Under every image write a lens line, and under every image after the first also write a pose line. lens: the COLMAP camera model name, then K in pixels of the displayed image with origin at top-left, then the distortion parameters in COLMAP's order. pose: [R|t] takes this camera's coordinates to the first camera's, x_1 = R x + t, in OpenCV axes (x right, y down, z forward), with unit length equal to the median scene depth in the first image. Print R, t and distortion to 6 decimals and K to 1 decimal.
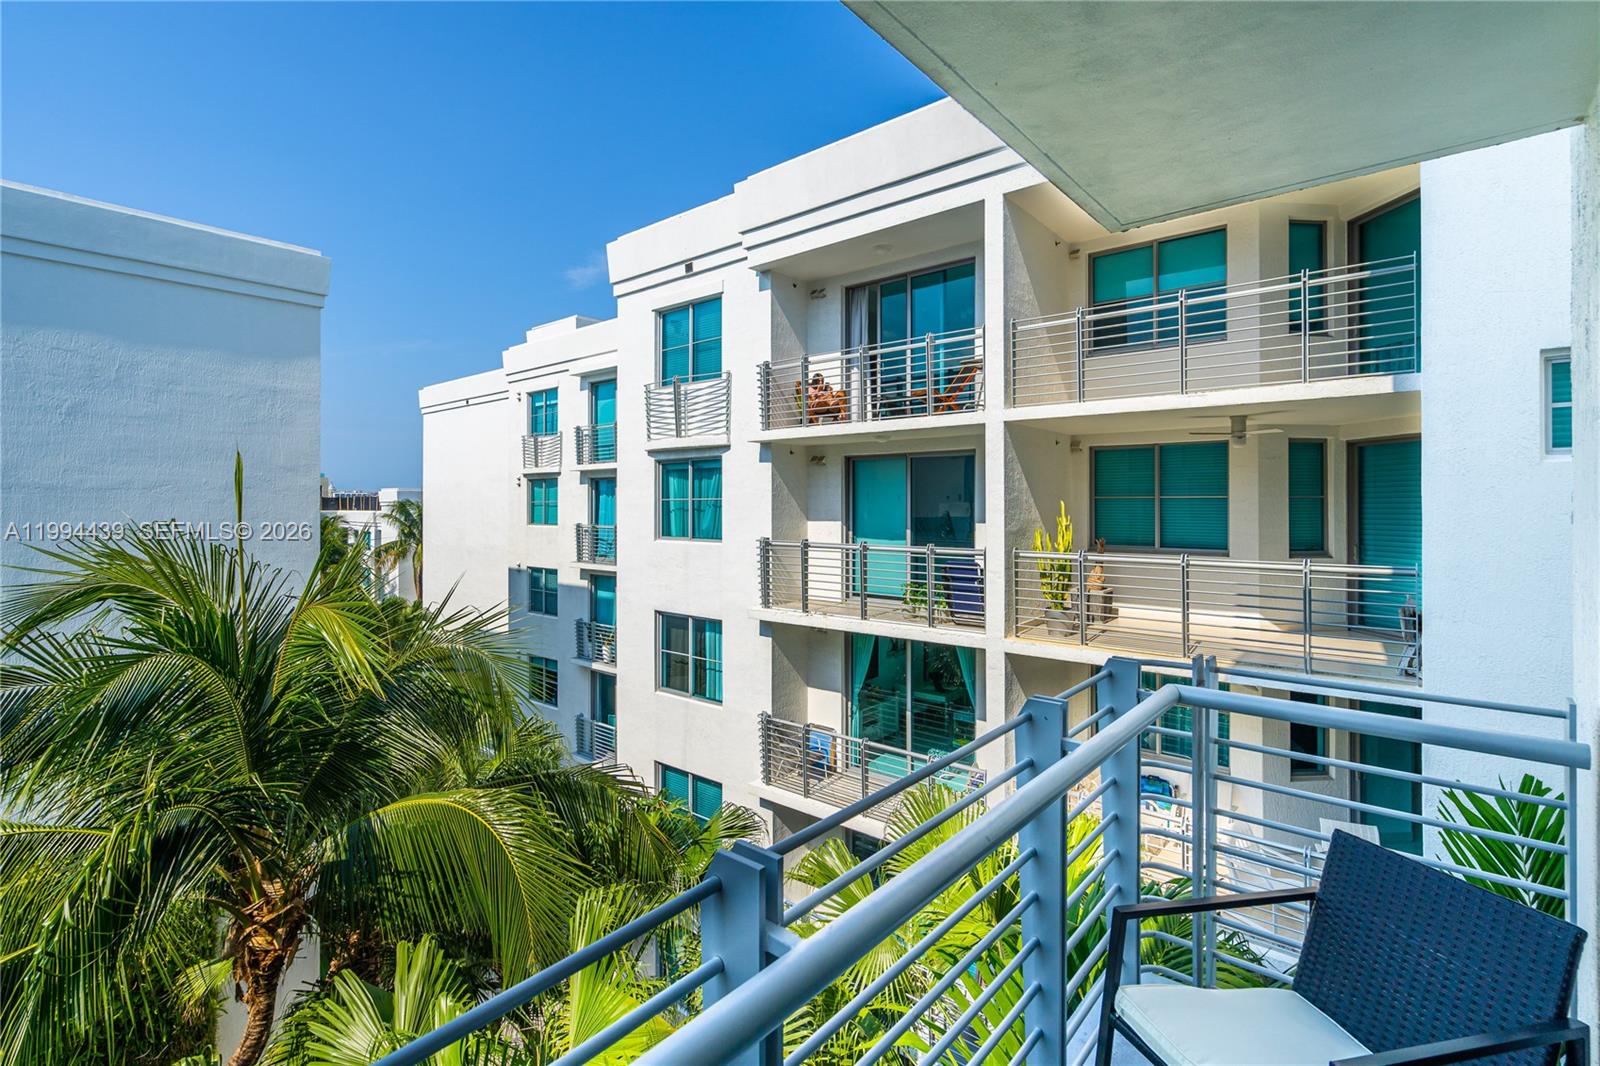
lens RADIAL K [[743.7, 0, 796.3], [0, 743.7, 491.0], [0, 0, 1]] dist [-0.000002, 0.005614]
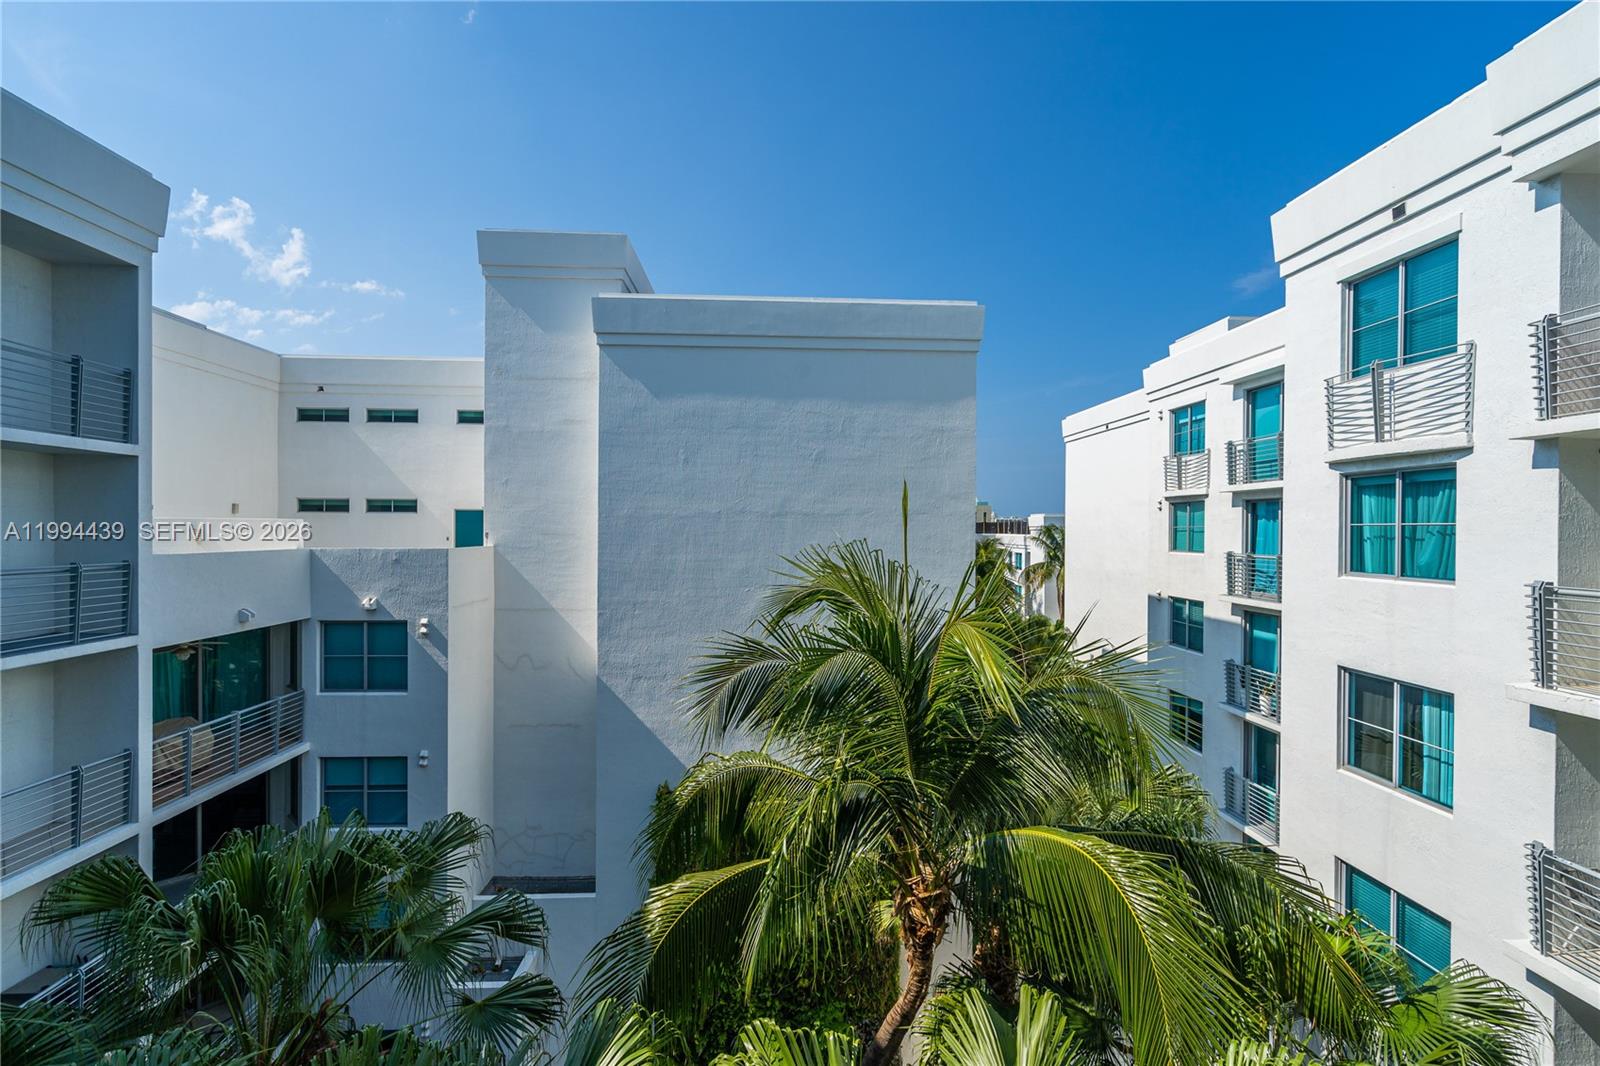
lens RADIAL K [[727.6, 0, 801.2], [0, 727.6, 537.8], [0, 0, 1]] dist [-0.011191, 0.001482]
pose [[0.684505, 0.015676, -0.728839, -0.026032], [0.005825, 0.999619, 0.026971, 0.002021], [0.728984, -0.022708, 0.684153, 0.074094]]
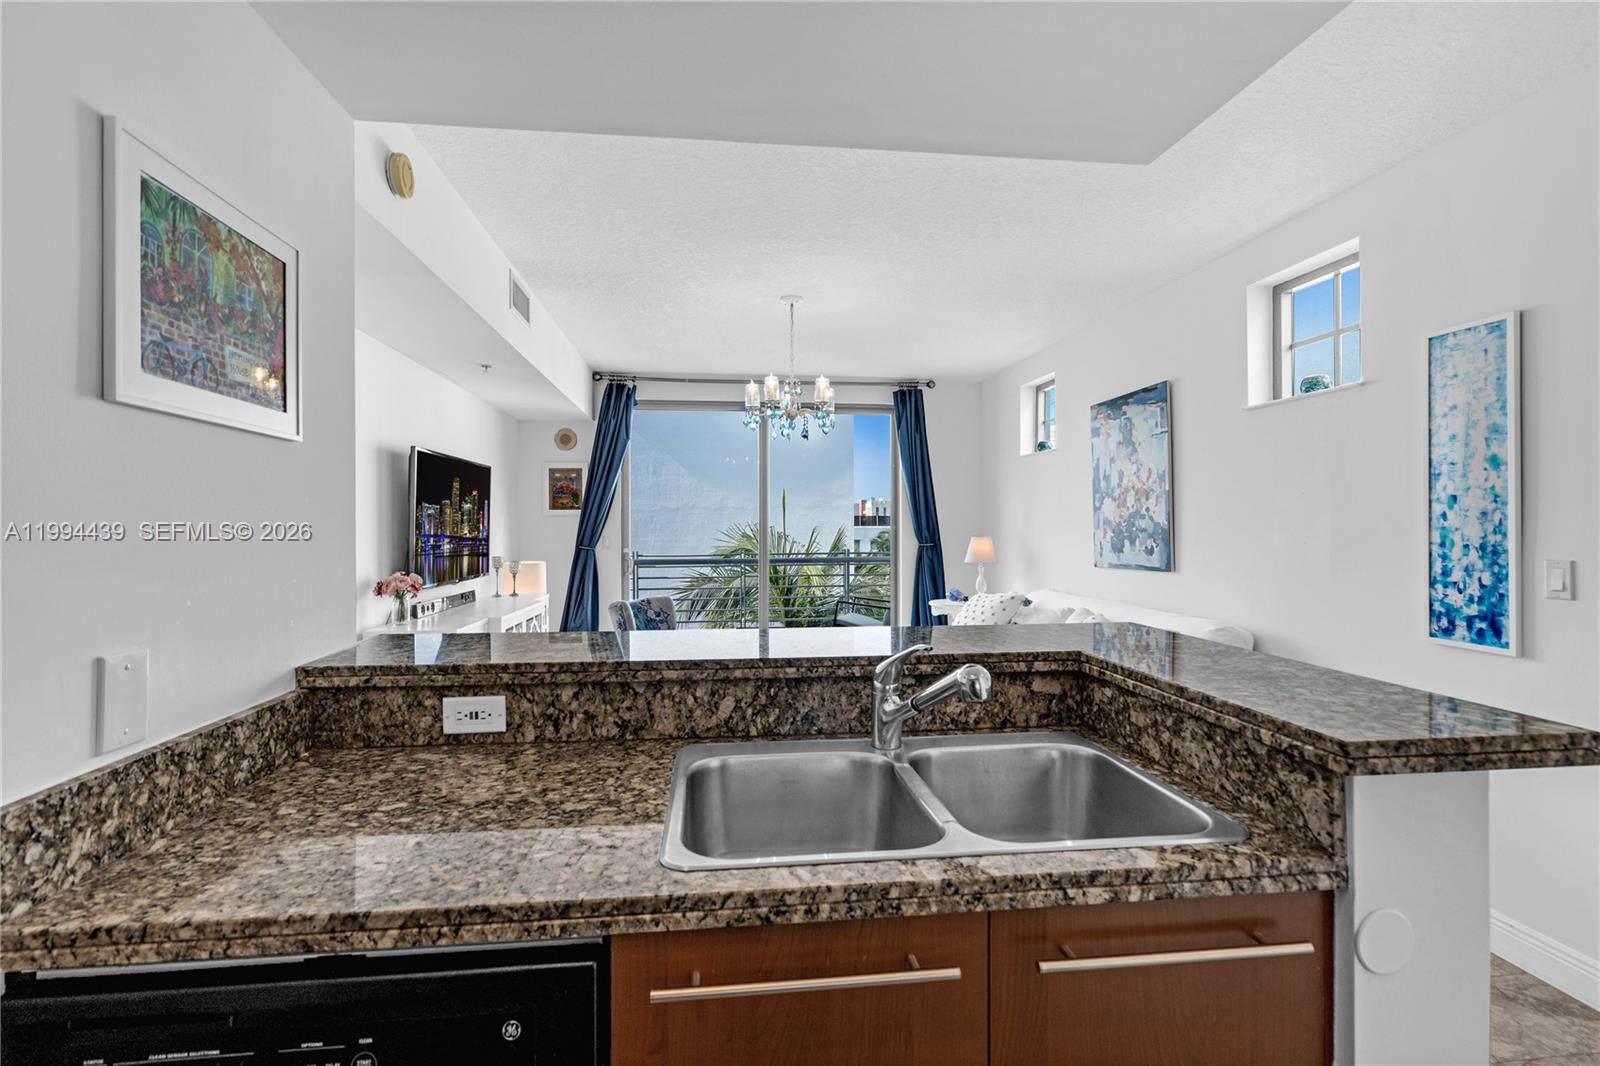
lens RADIAL K [[730.4, 0, 794.5], [0, 730.4, 526.5], [0, 0, 1]] dist [-0.000602, 0.000593]
pose [[0.732833, 0.000927, -0.680408, 0.452845], [0.013933, 0.999769, 0.016369, 0.013622], [0.680266, -0.021476, 0.732651, -0.337935]]
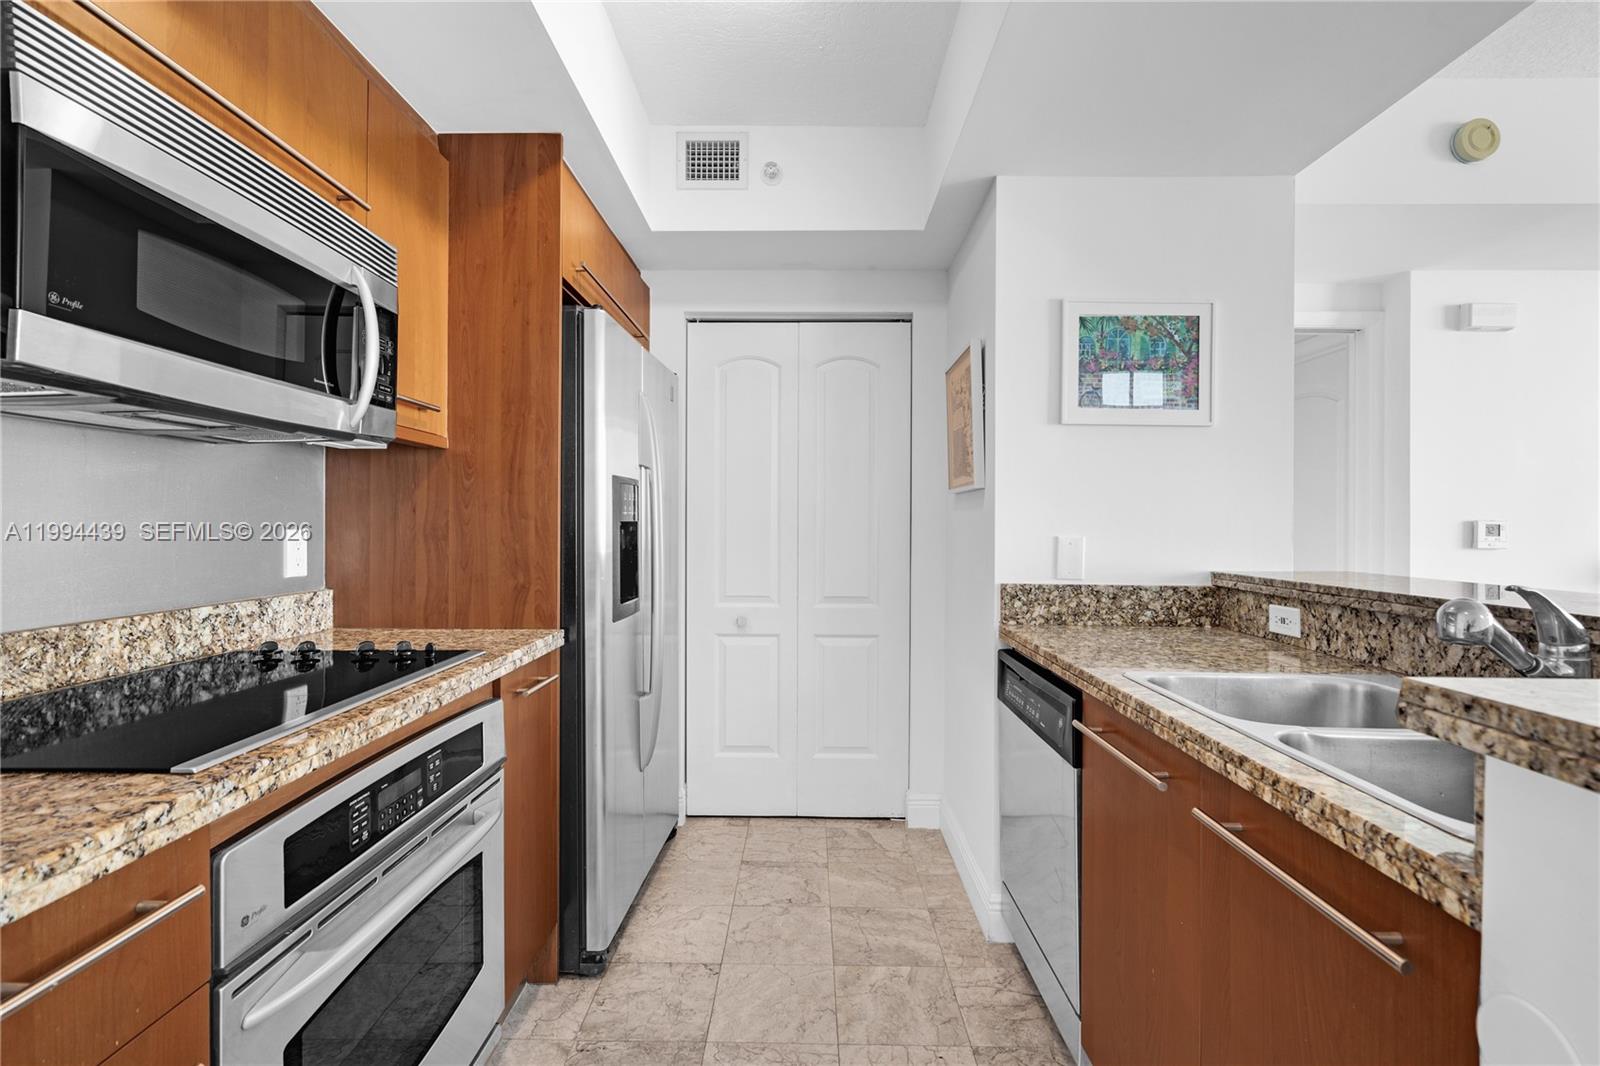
lens RADIAL K [[741.6, 0, 796.7], [0, 741.6, 526.8], [0, 0, 1]] dist [-0.000656, 0.000492]
pose [[-0.772603, -0.002802, -0.634884, 0.506977], [0.006967, 0.999893, -0.012891, 0.026458], [0.634852, -0.014383, -0.772500, -0.238216]]
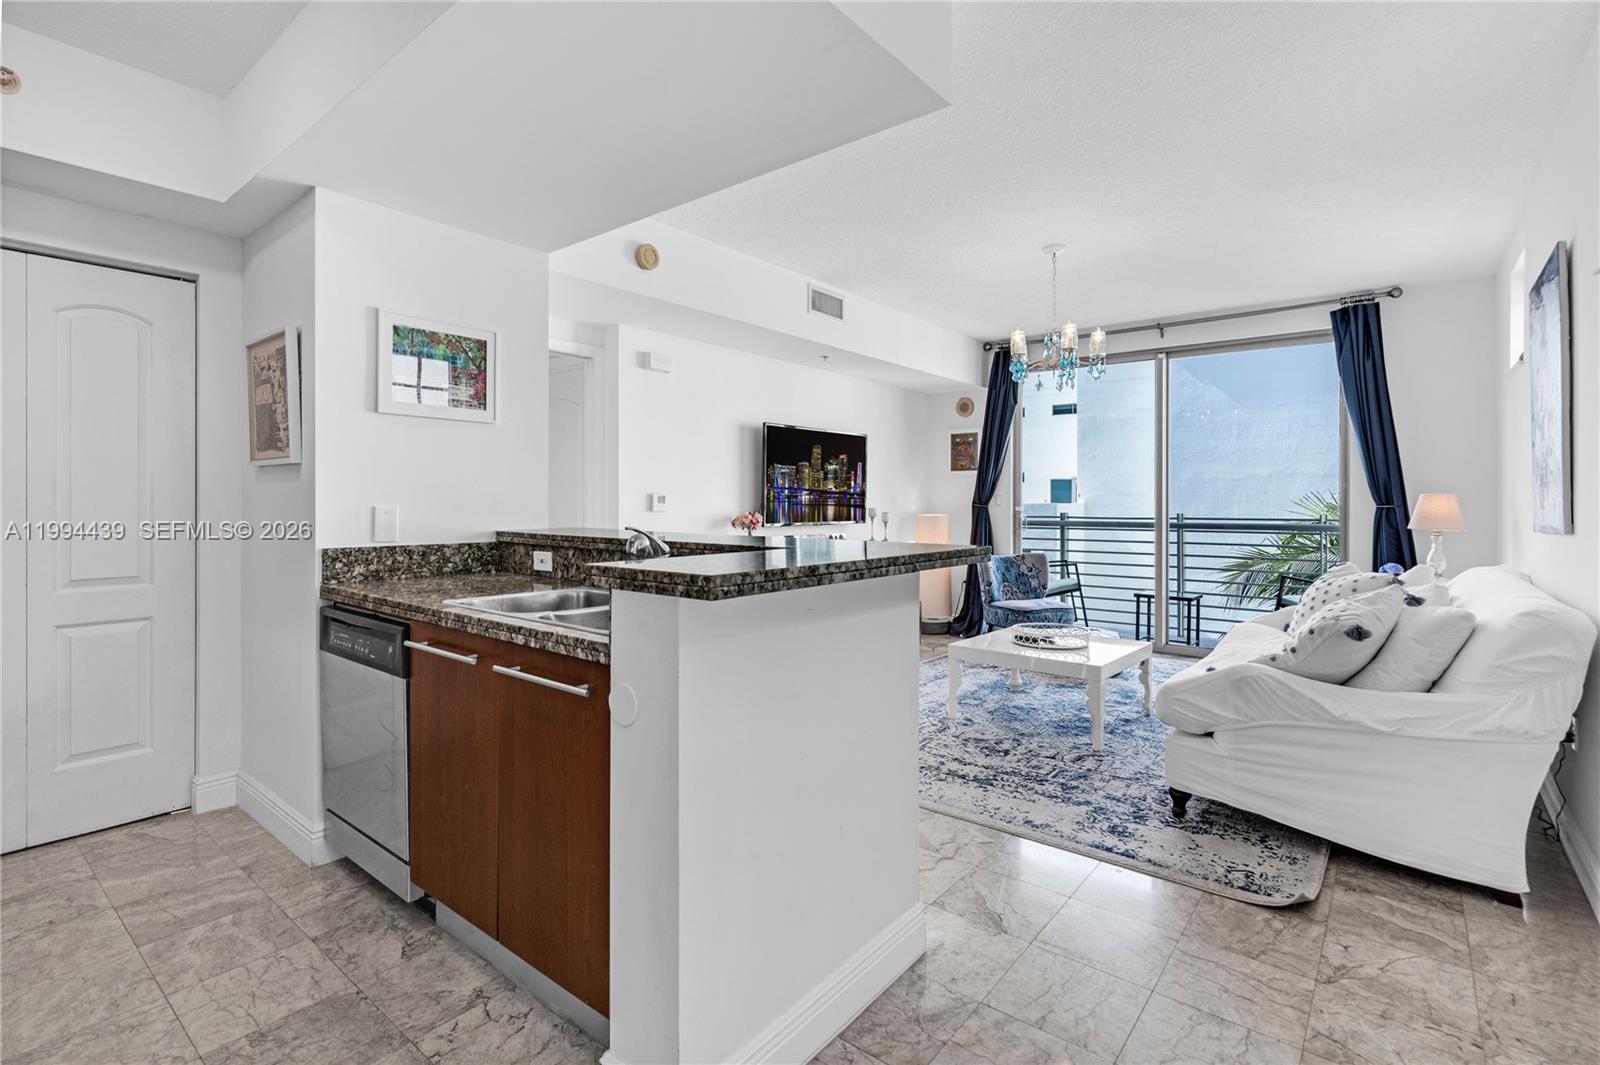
lens RADIAL K [[749.8, 0, 797.4], [0, 749.8, 501.7], [0, 0, 1]] dist [-0.001405, 0.000153]
pose [[0.021959, 0.003811, -0.999752, 0.560228], [0.016039, 0.999863, 0.004164, 0.026589], [0.999630, -0.016126, 0.021895, -0.220578]]
